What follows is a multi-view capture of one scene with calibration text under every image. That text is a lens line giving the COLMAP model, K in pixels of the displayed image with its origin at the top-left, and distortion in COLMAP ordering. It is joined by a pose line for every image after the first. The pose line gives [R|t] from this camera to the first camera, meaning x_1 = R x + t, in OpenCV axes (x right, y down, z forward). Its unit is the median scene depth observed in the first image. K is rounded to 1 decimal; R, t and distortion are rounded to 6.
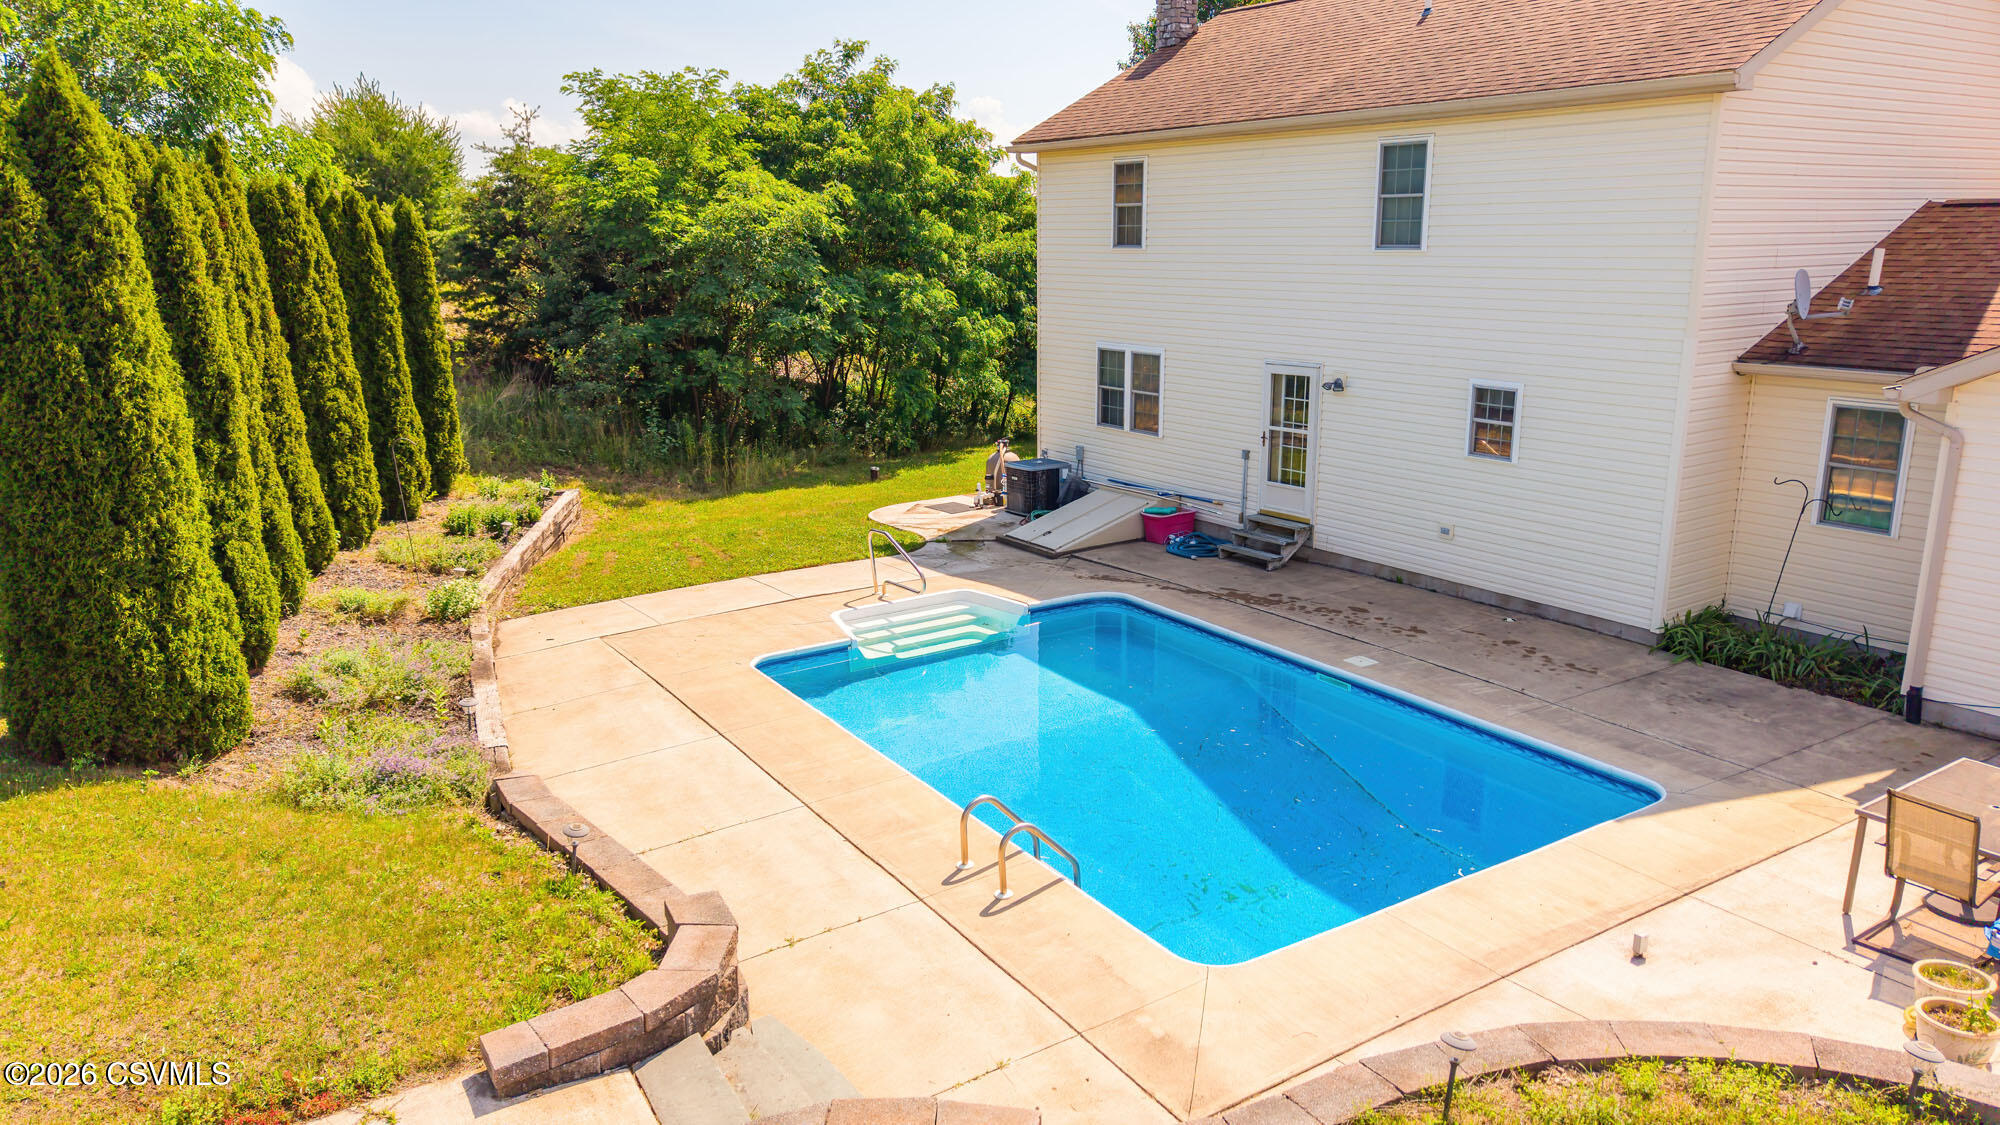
lens RADIAL K [[1334.9, 0, 1000.5], [0, 1334.9, 567.3], [0, 0, 1]] dist [0.047614, -0.048752]
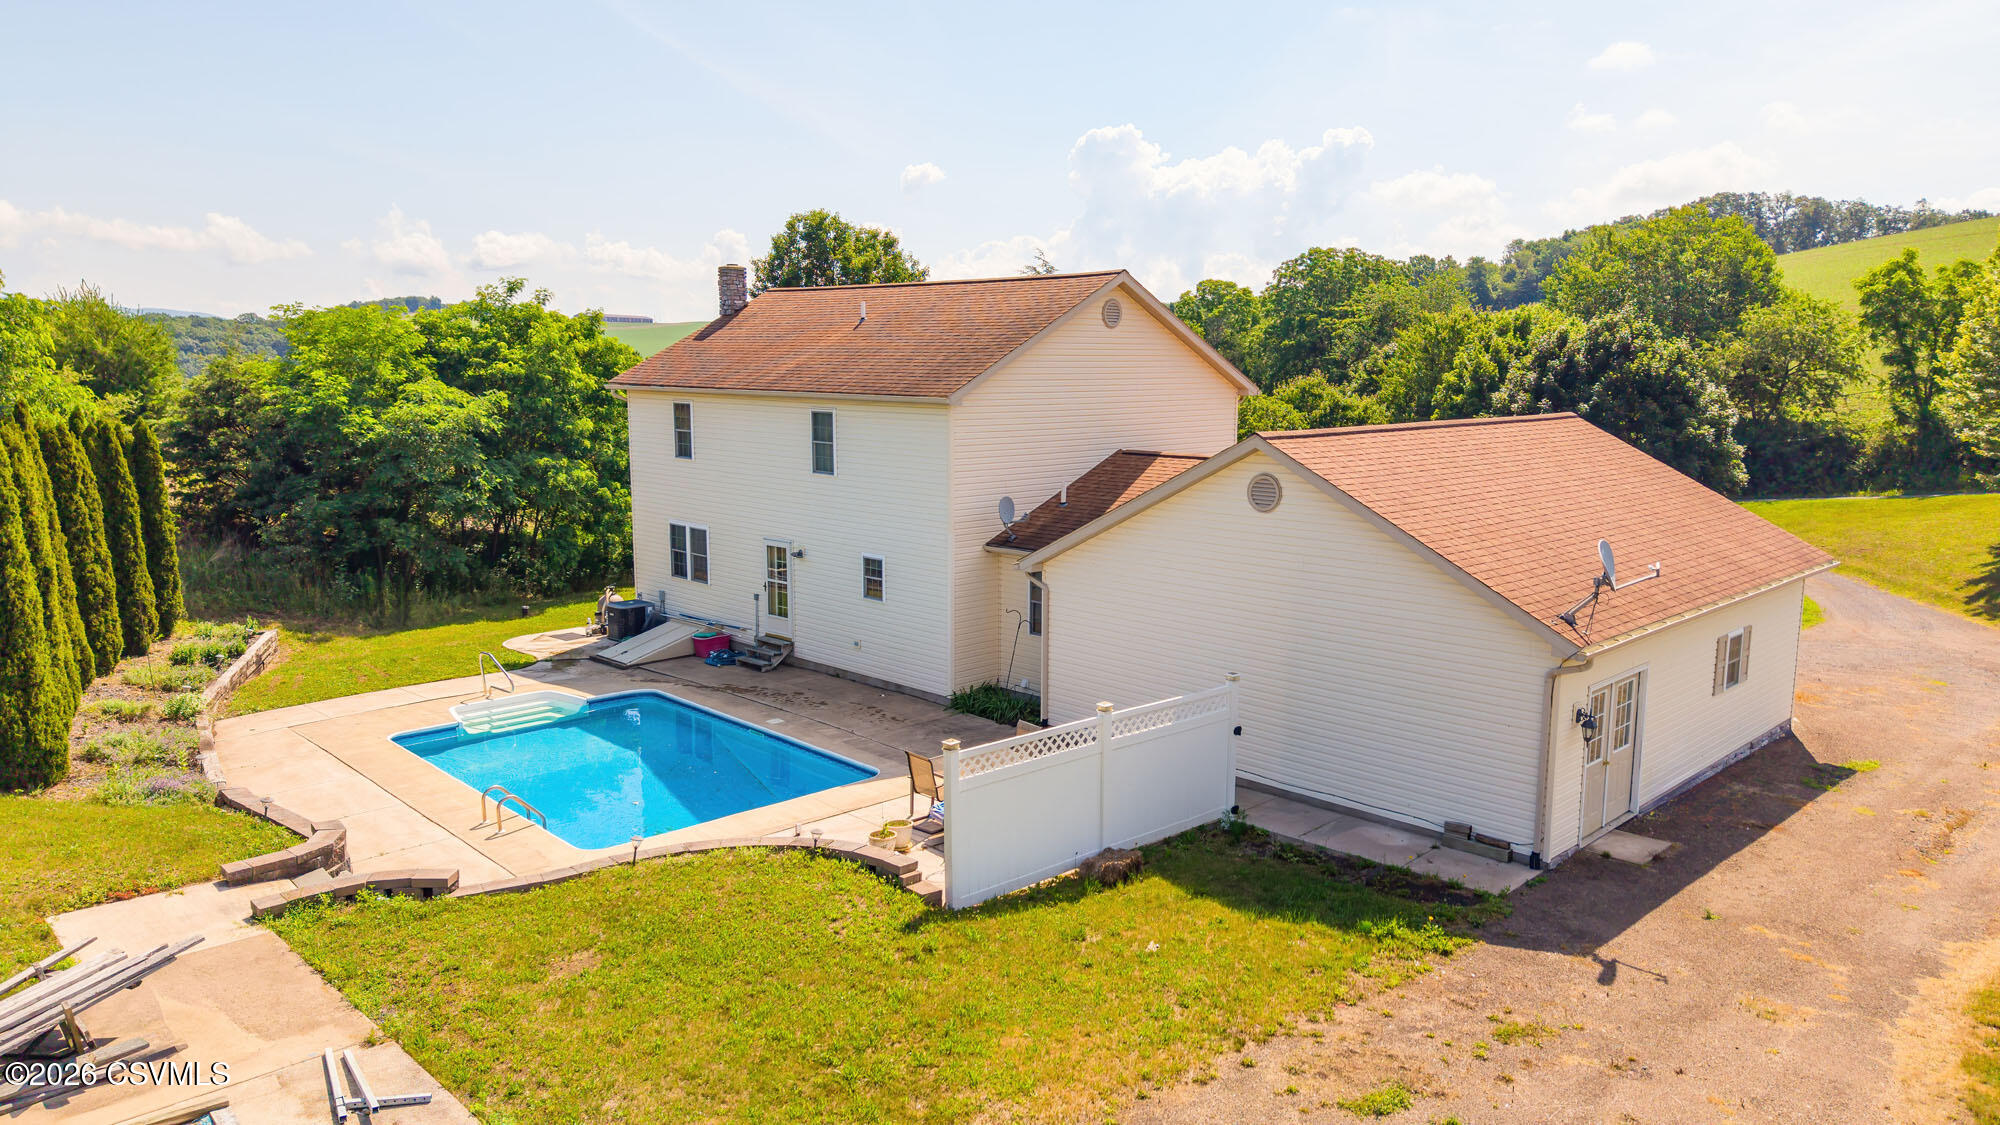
lens RADIAL K [[1334.9, 0, 1004.2], [0, 1334.9, 569.9], [0, 0, 1]] dist [0.047614, -0.048752]
pose [[0.982413, -0.013599, 0.186227, 0.221147], [0.030487, 0.995643, -0.088124, 0.034460], [-0.184217, 0.092252, 0.978547, -0.675630]]
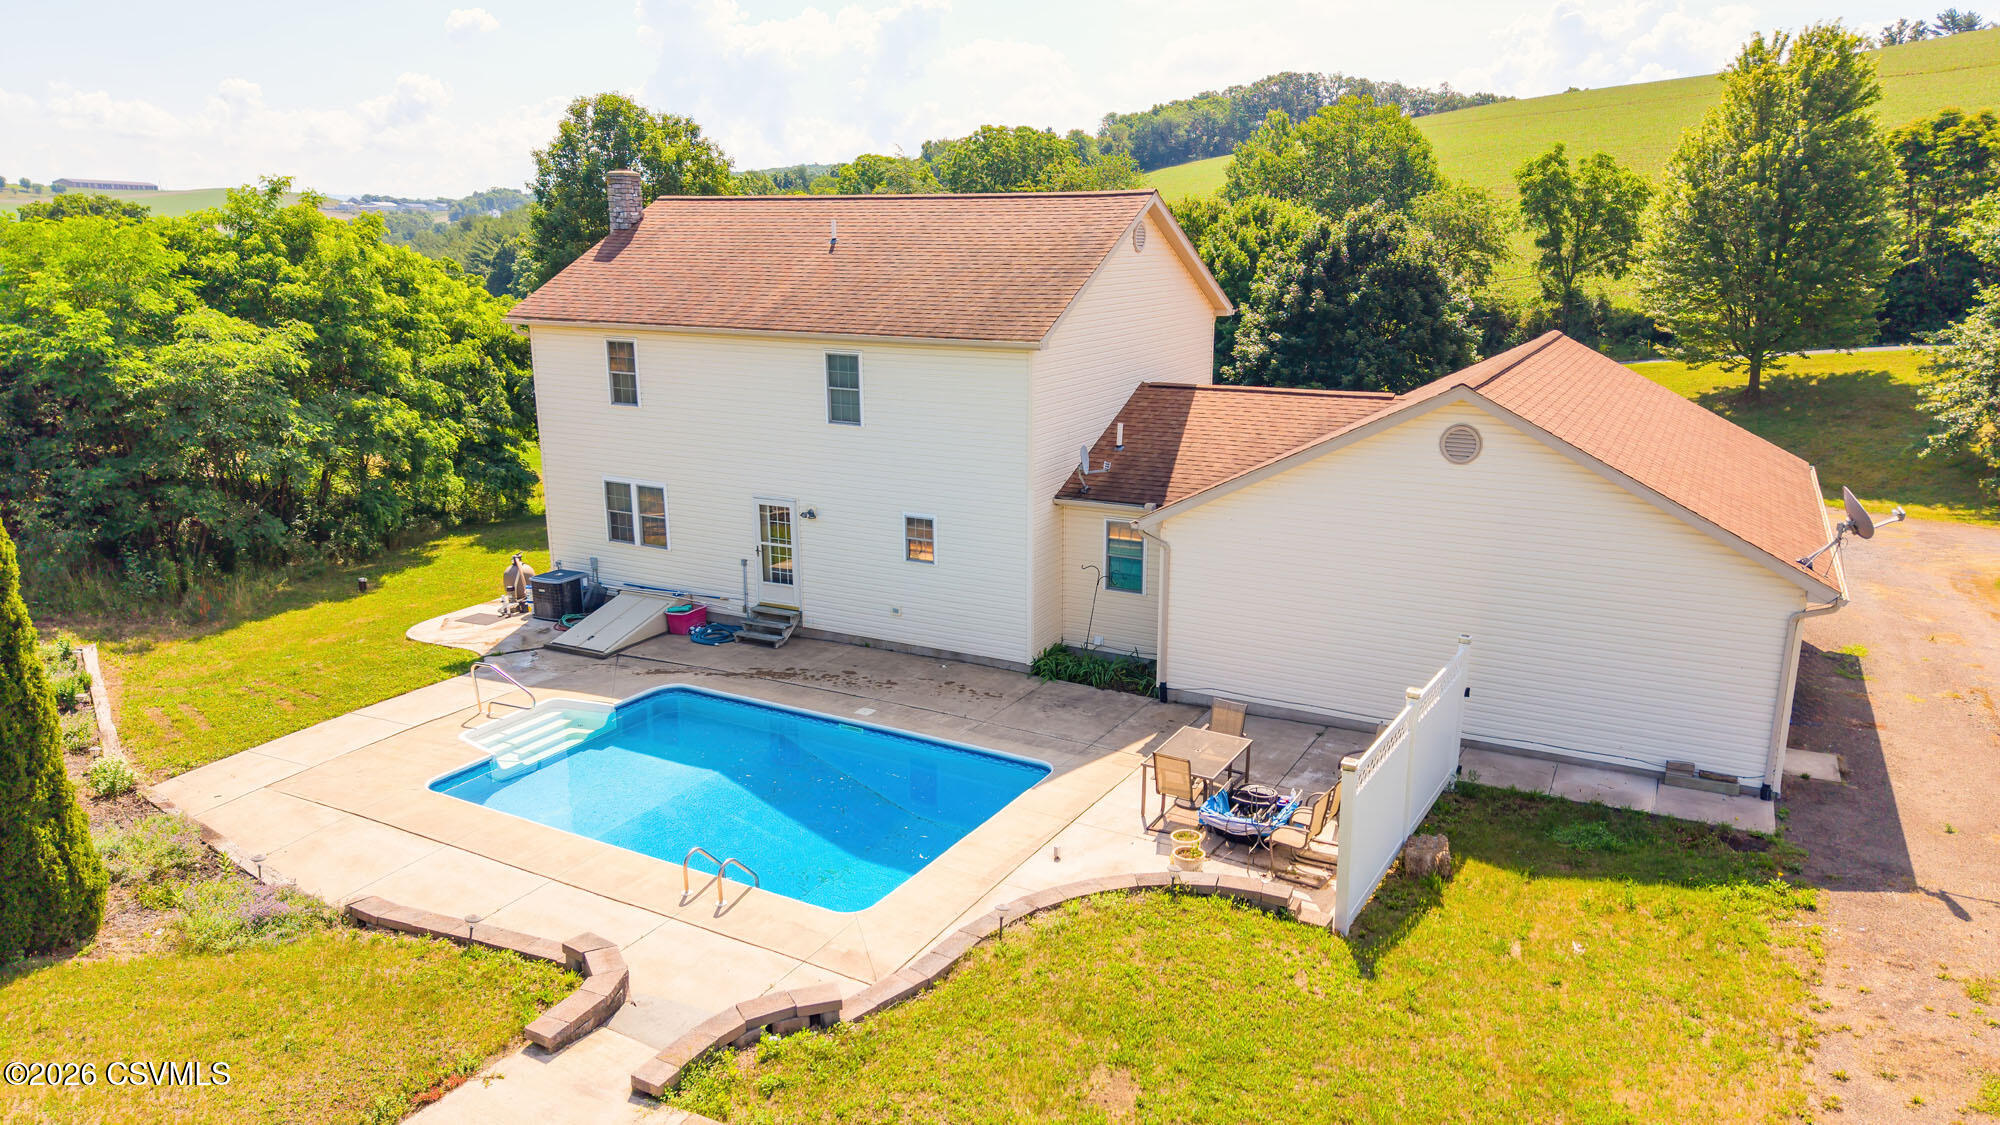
lens RADIAL K [[1334.9, 0, 1005.3], [0, 1334.9, 549.2], [0, 0, 1]] dist [0.047614, -0.048752]
pose [[0.884958, -0.100277, 0.454746, -0.240031], [0.107105, 0.994189, 0.010800, -0.103598], [-0.453186, 0.039148, 0.890556, -0.397236]]
